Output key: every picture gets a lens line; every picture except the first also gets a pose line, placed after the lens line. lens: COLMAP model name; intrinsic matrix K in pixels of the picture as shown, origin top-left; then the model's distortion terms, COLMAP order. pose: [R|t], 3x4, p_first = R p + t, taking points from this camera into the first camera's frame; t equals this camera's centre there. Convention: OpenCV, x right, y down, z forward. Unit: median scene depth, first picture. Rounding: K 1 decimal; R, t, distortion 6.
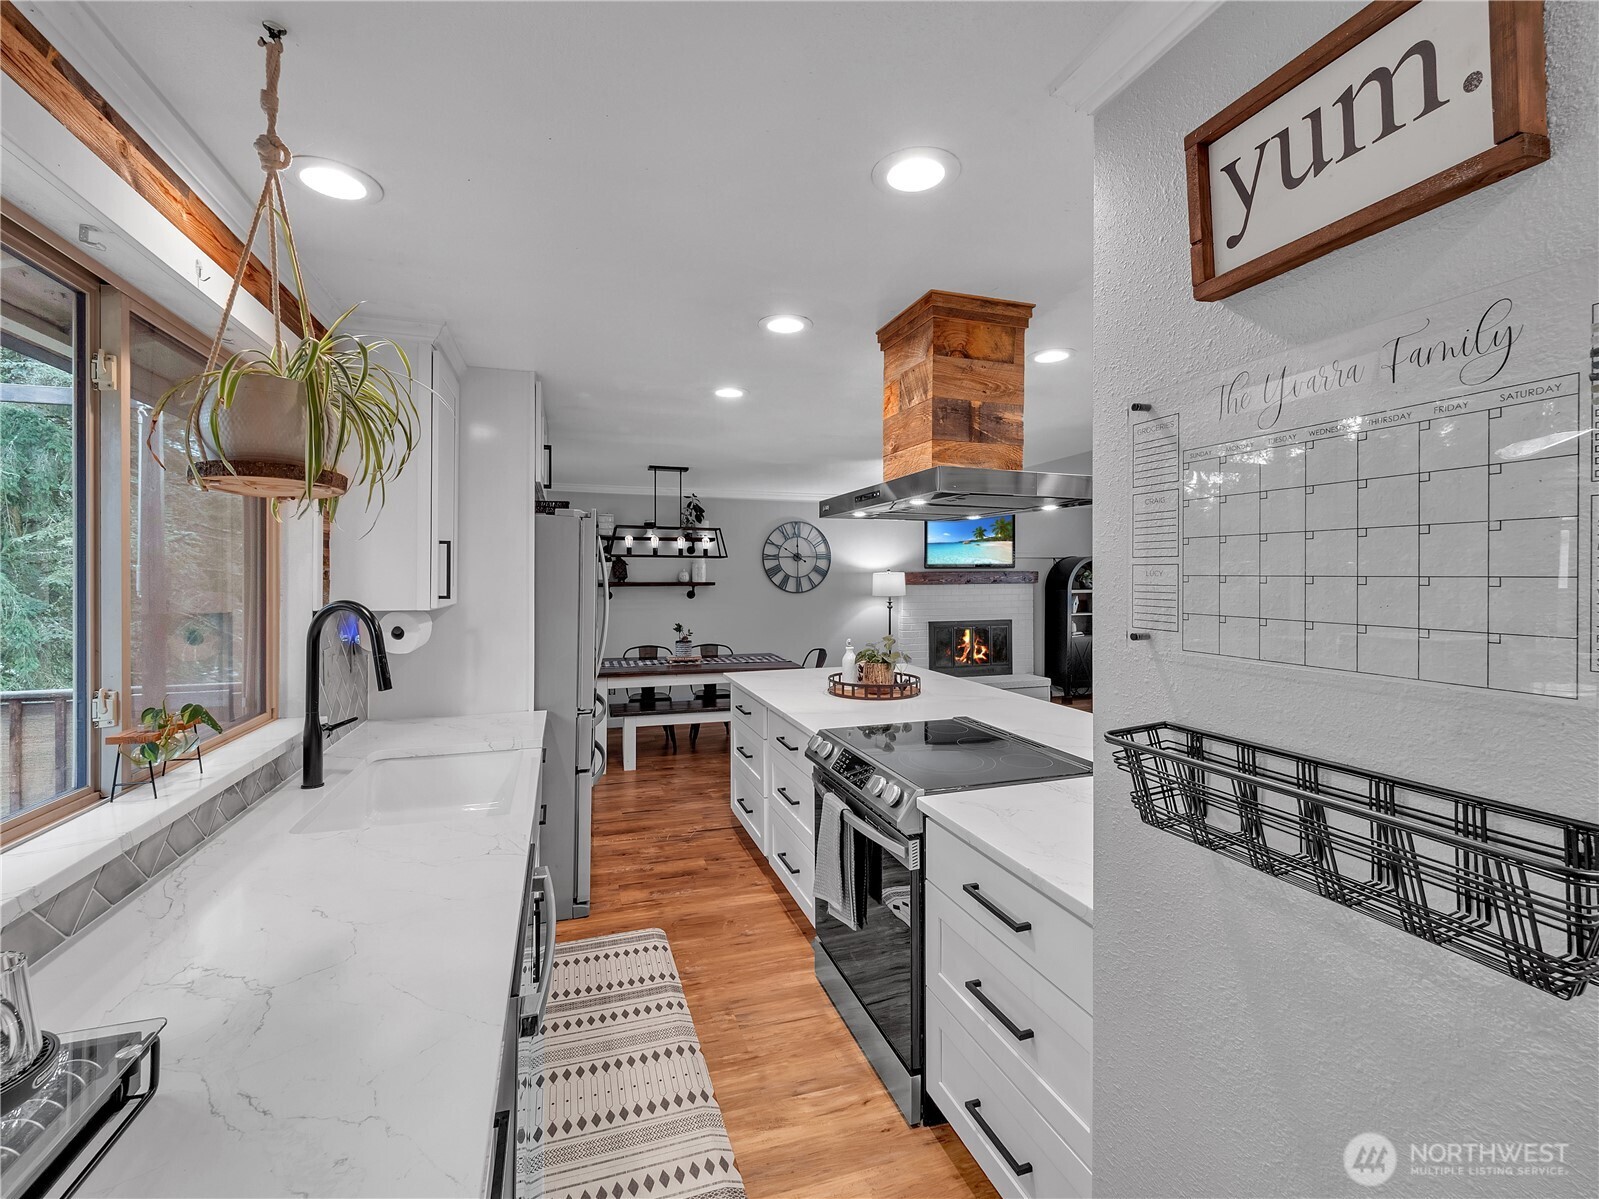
lens RADIAL K [[686.8, 0, 800.6], [0, 686.8, 585.9], [0, 0, 1]] dist [0.017796, -0.008145]
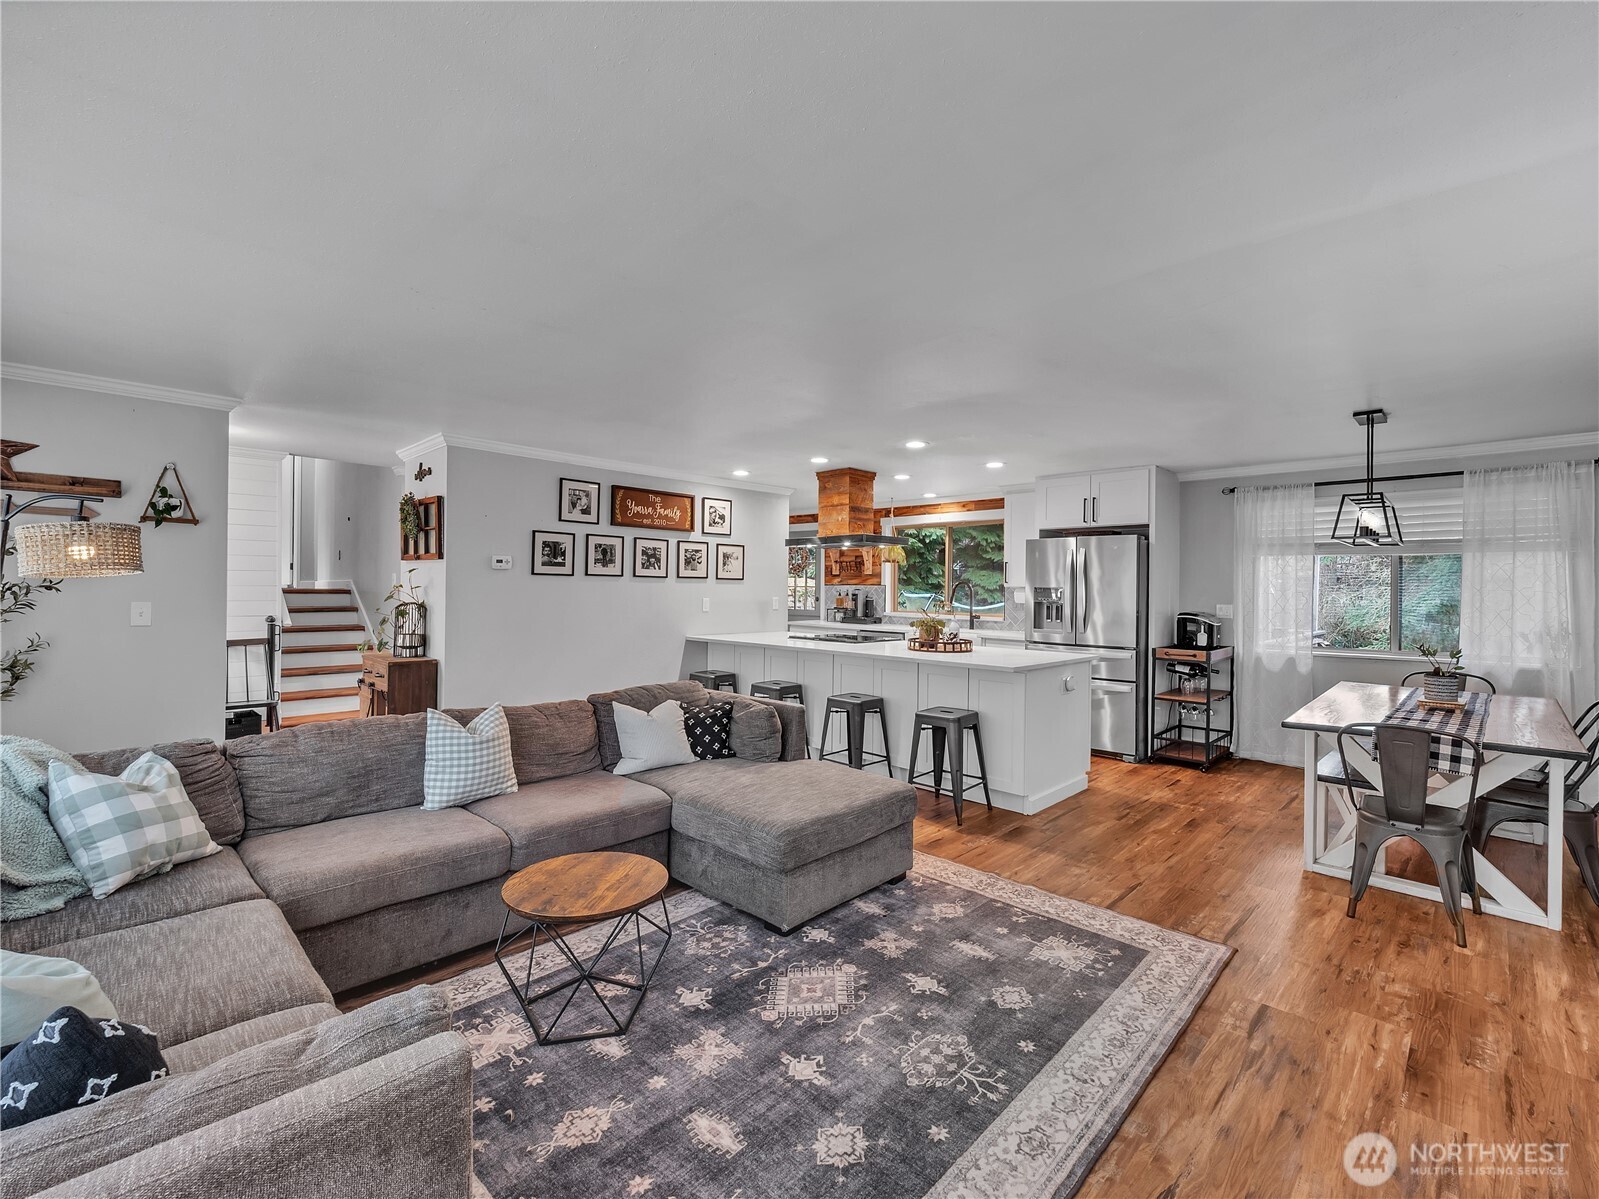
lens RADIAL K [[686.8, 0, 800.6], [0, 686.8, 585.9], [0, 0, 1]] dist [0.017796, -0.008145]
pose [[-0.891633, -0.010731, -0.452631, 0.447388], [-0.017410, 0.999792, 0.010593, 0.004168], [0.452424, 0.017326, -0.891635, 0.938499]]
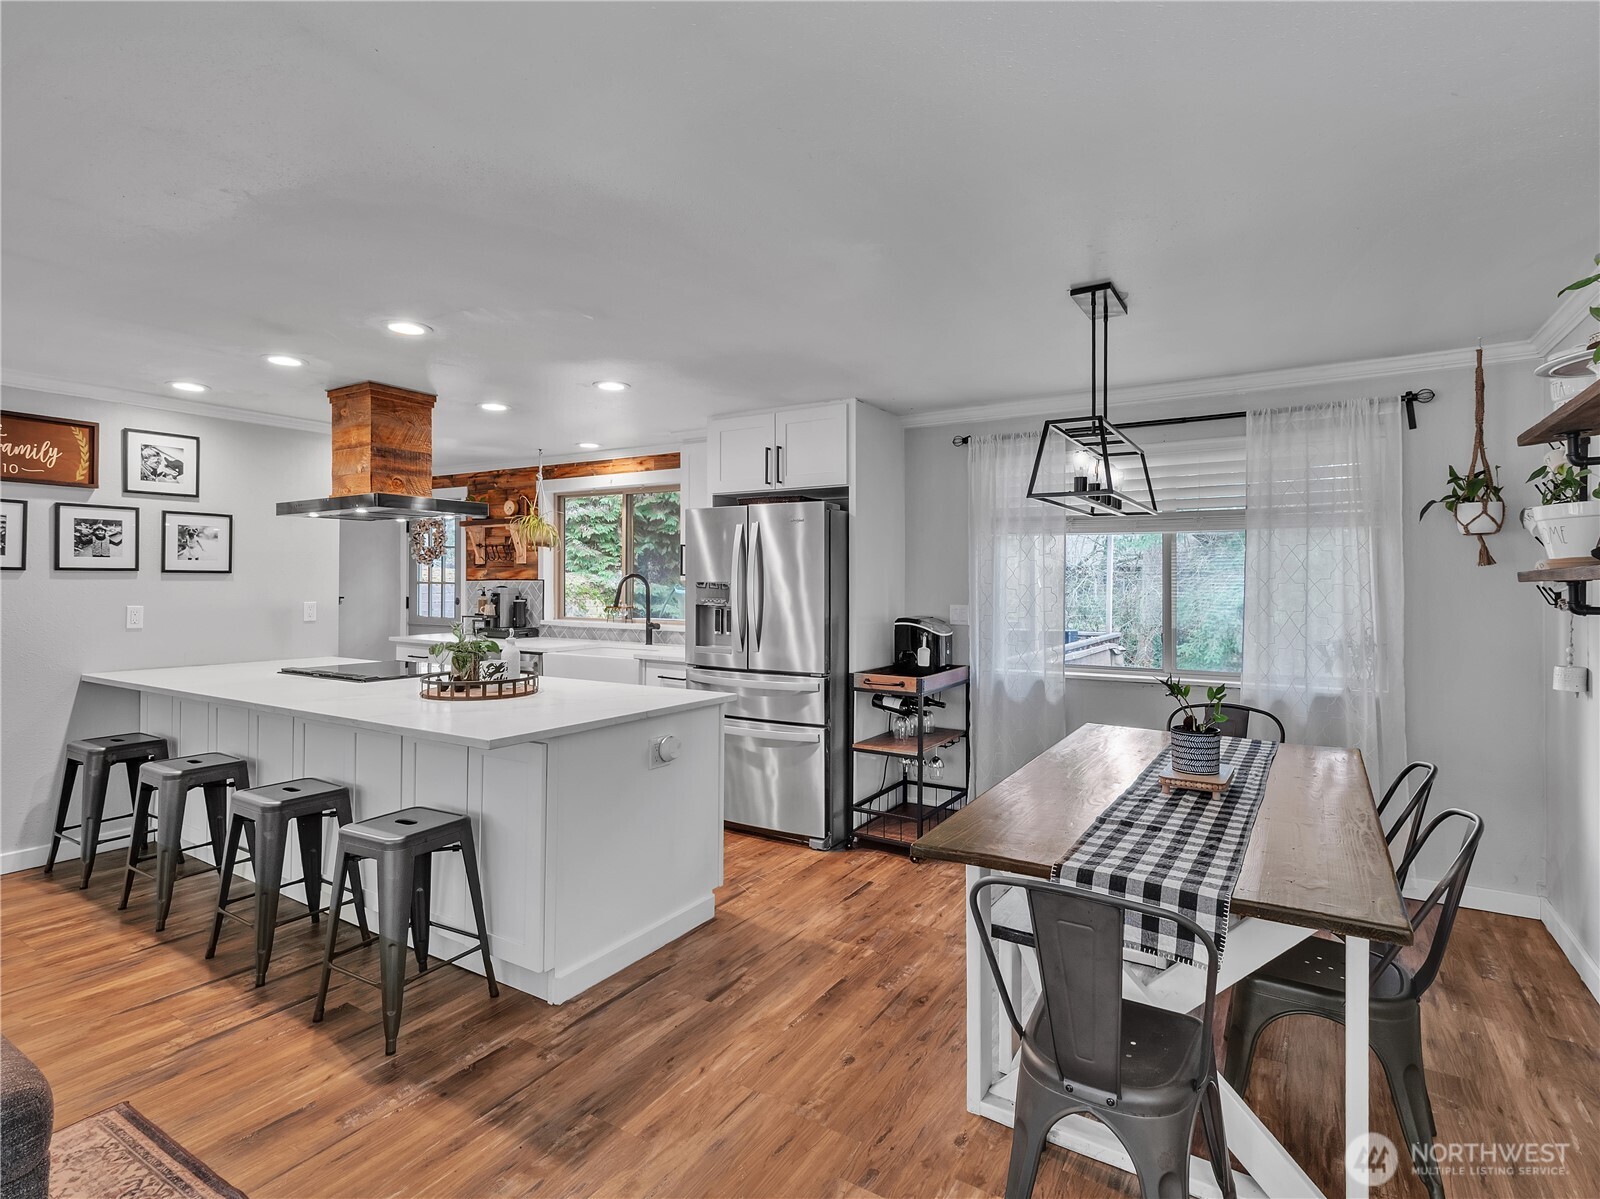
lens RADIAL K [[796.9, 0, 781.7], [0, 796.9, 578.8], [0, 0, 1]] dist [0.043048, -0.032912]
pose [[-0.780317, -0.006200, -0.625353, 0.190053], [-0.013060, 0.999894, 0.006384, 0.002201], [0.625248, 0.013149, -0.780316, 0.867860]]
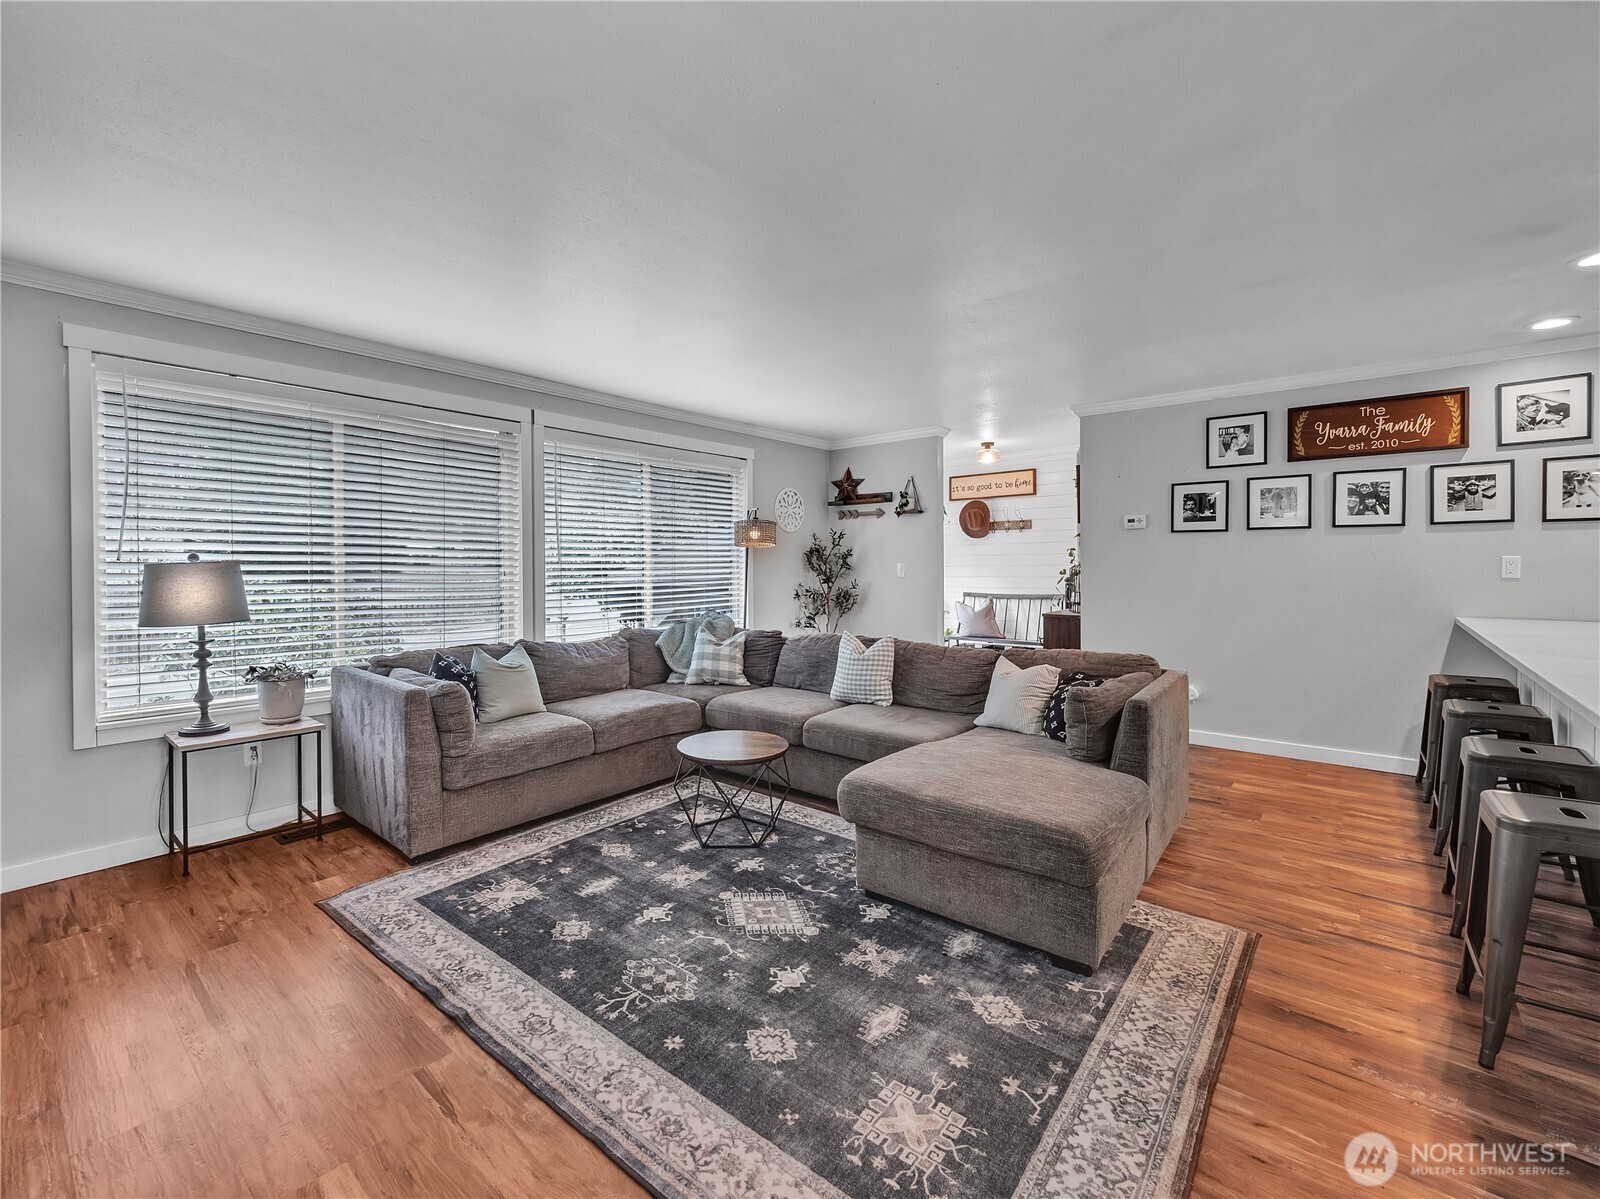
lens RADIAL K [[697.9, 0, 820.7], [0, 697.9, 570.0], [0, 0, 1]] dist [0.004020, -0.000231]
pose [[-0.548064, -0.001722, 0.836435, 0.051705], [0.020625, 0.999666, 0.015572, 0.021136], [-0.836182, 0.025785, -0.547845, 0.833331]]
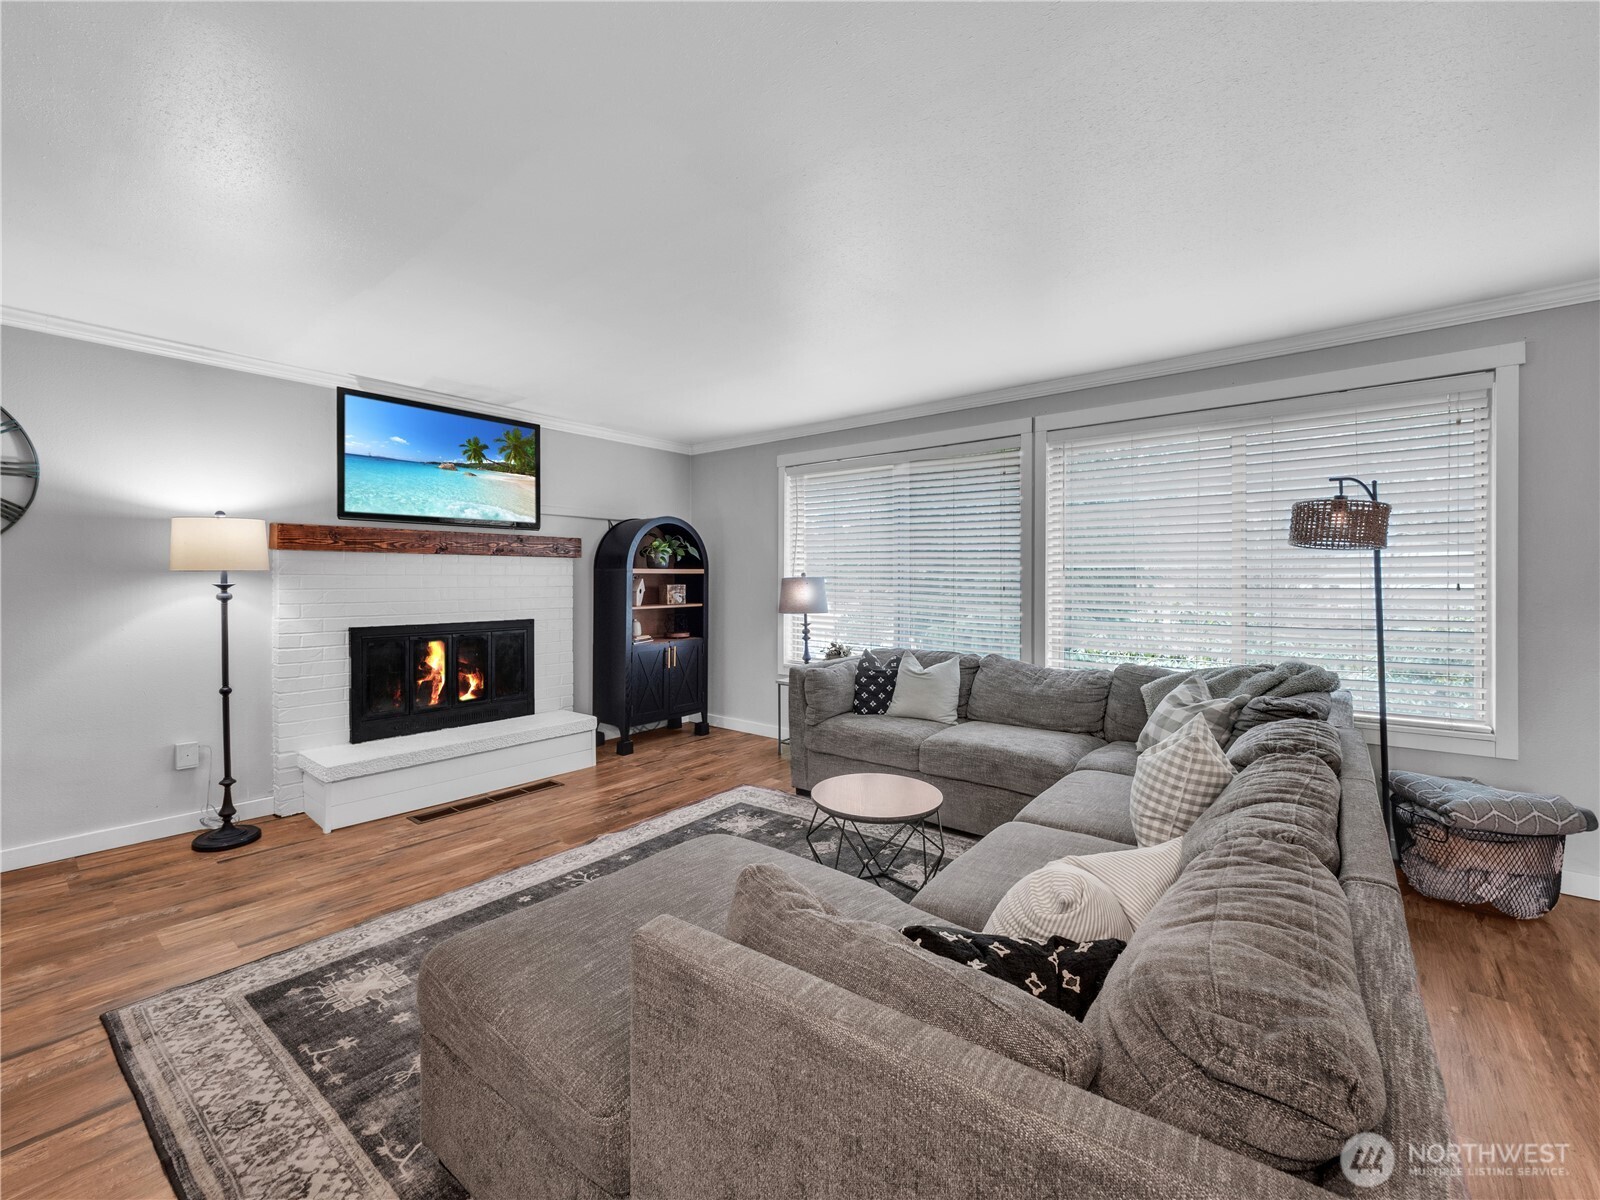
lens RADIAL K [[693.3, 0, 801.0], [0, 693.3, 584.0], [0, 0, 1]] dist [-0.018786, 0.007224]
pose [[0.844365, -0.001315, 0.535767, 0.195515], [0.005948, 0.999958, -0.006919, 0.026033], [-0.535736, 0.009029, 0.844338, 0.409816]]
